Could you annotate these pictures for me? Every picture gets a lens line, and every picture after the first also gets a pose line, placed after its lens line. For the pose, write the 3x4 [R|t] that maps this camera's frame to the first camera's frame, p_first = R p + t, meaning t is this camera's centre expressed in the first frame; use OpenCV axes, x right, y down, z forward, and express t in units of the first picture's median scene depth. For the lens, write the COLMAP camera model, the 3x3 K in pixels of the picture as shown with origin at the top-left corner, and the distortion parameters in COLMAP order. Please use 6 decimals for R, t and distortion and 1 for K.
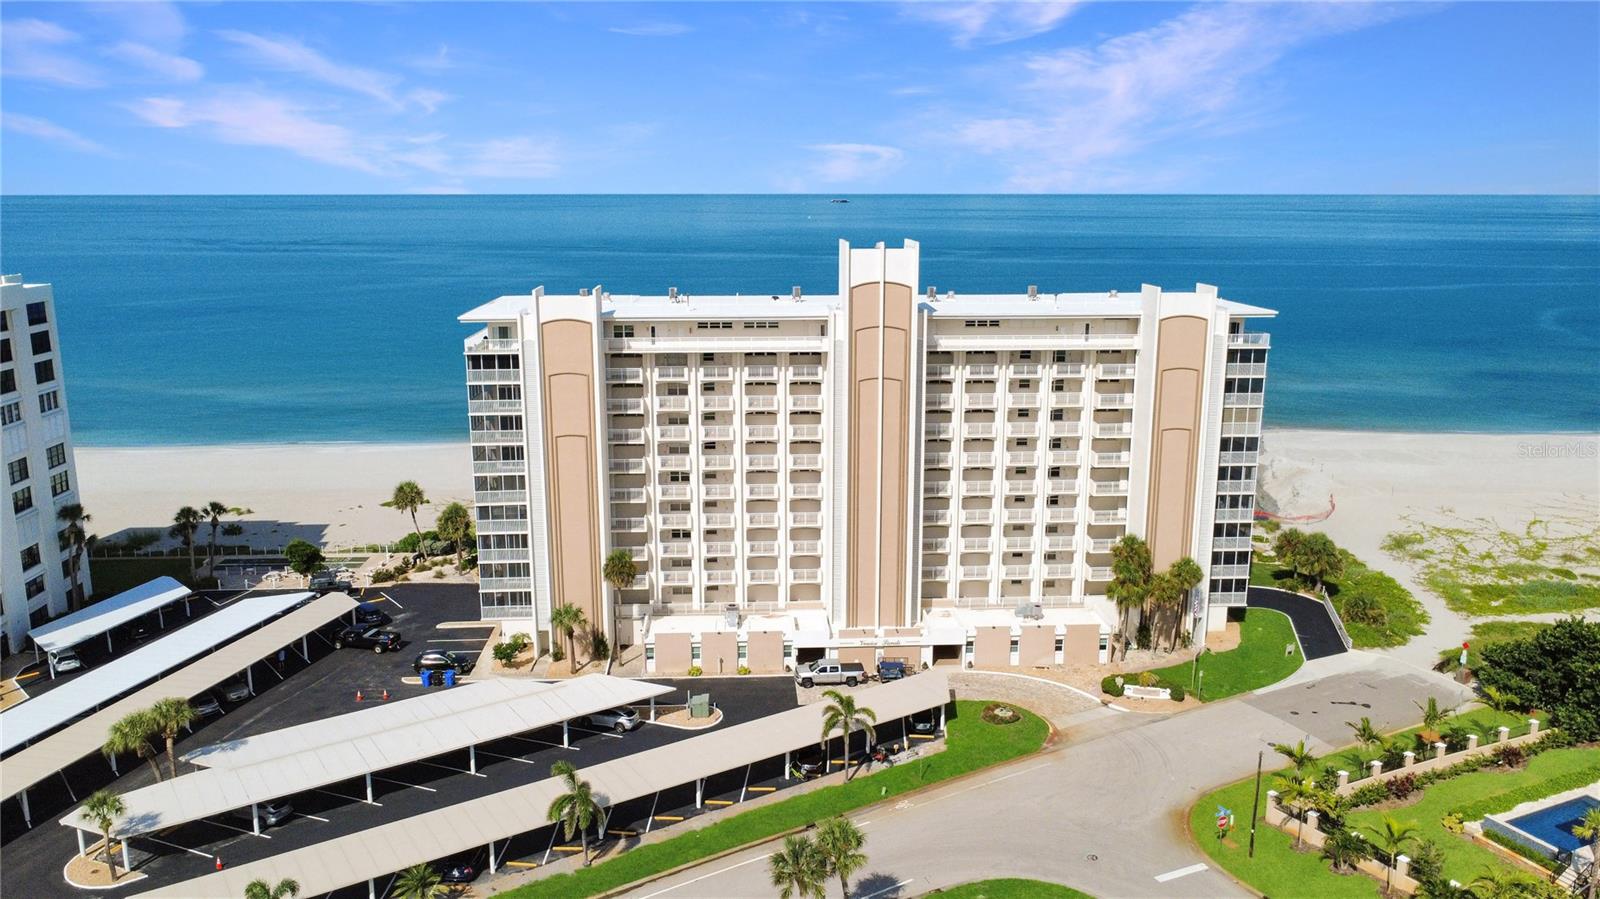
lens RADIAL K [[1135.0, 0, 800.4], [0, 1135.0, 433.7], [0, 0, 1]] dist [-0.005311, 0.005030]
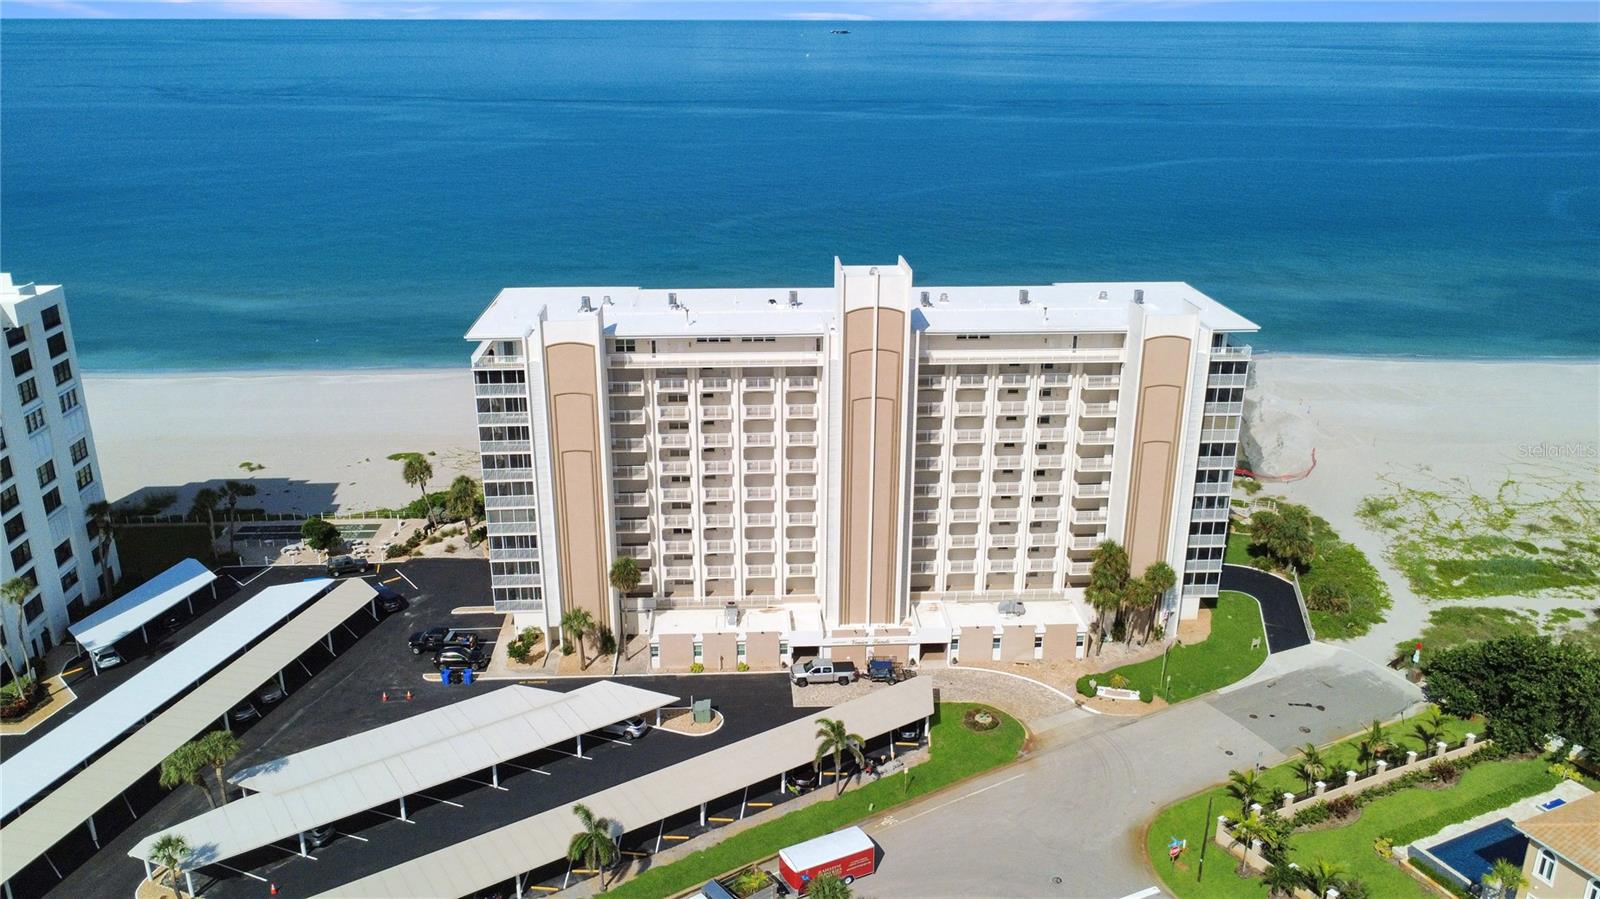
lens RADIAL K [[1139.7, 0, 800.0], [0, 1139.7, 449.5], [0, 0, 1]] dist [-0.001807, -0.002466]
pose [[0.999992, 0.002842, 0.002700, 0.000628], [-0.003150, 0.992512, 0.122109, -0.122298], [-0.002333, -0.122117, 0.992513, -0.039169]]
